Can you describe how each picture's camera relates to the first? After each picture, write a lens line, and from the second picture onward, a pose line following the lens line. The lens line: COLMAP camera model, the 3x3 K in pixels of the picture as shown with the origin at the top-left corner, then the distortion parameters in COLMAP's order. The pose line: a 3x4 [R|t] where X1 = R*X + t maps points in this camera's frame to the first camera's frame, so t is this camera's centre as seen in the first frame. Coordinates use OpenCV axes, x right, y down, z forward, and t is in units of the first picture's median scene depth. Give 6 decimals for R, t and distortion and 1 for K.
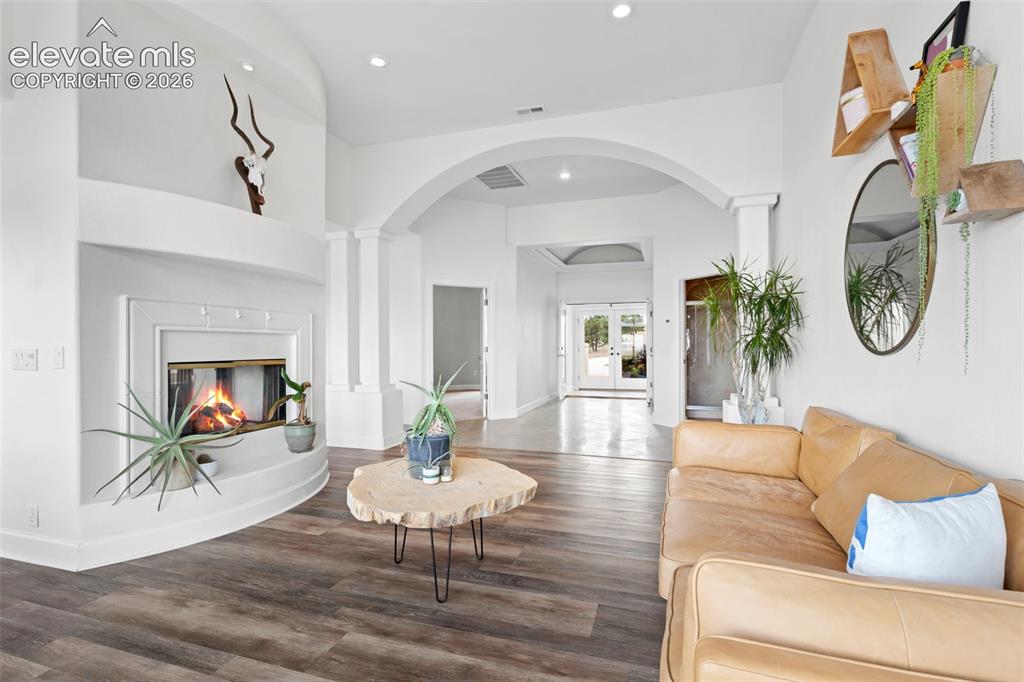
lens RADIAL K [[474.1, 0, 511.6], [0, 474.1, 344.6], [0, 0, 1]] dist [0.005283, -0.000719]
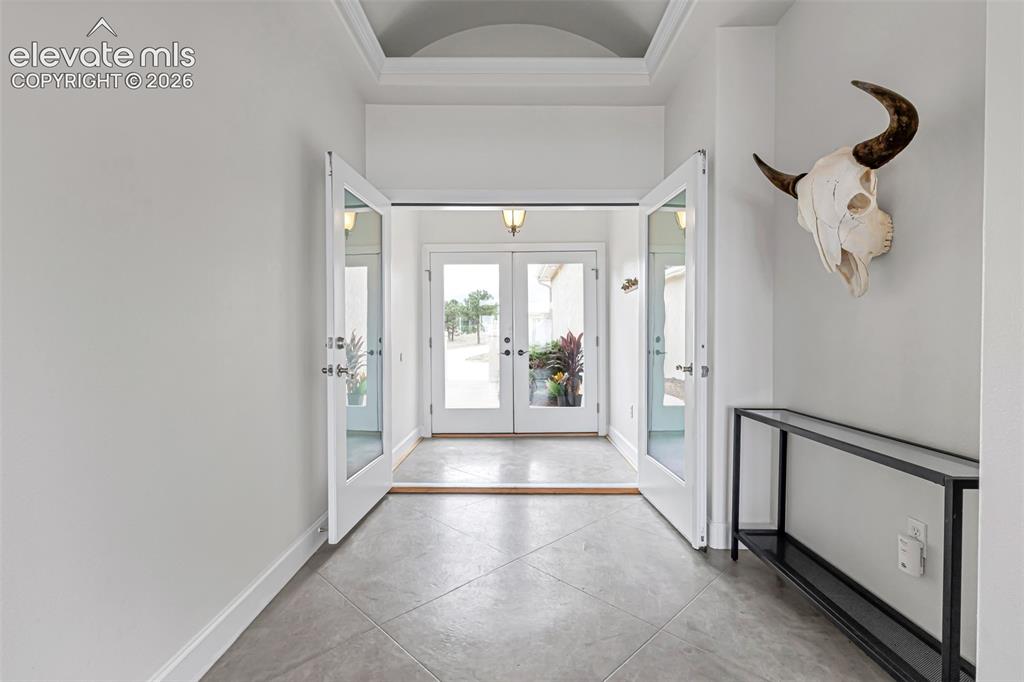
lens RADIAL K [[474.1, 0, 511.4], [0, 474.1, 342.0], [0, 0, 1]] dist [0.005283, -0.000719]
pose [[0.954284, -0.012205, 0.298653, 0.055047], [0.006909, 0.999800, 0.018783, 0.001194], [-0.298822, -0.015861, 0.954177, 0.375962]]
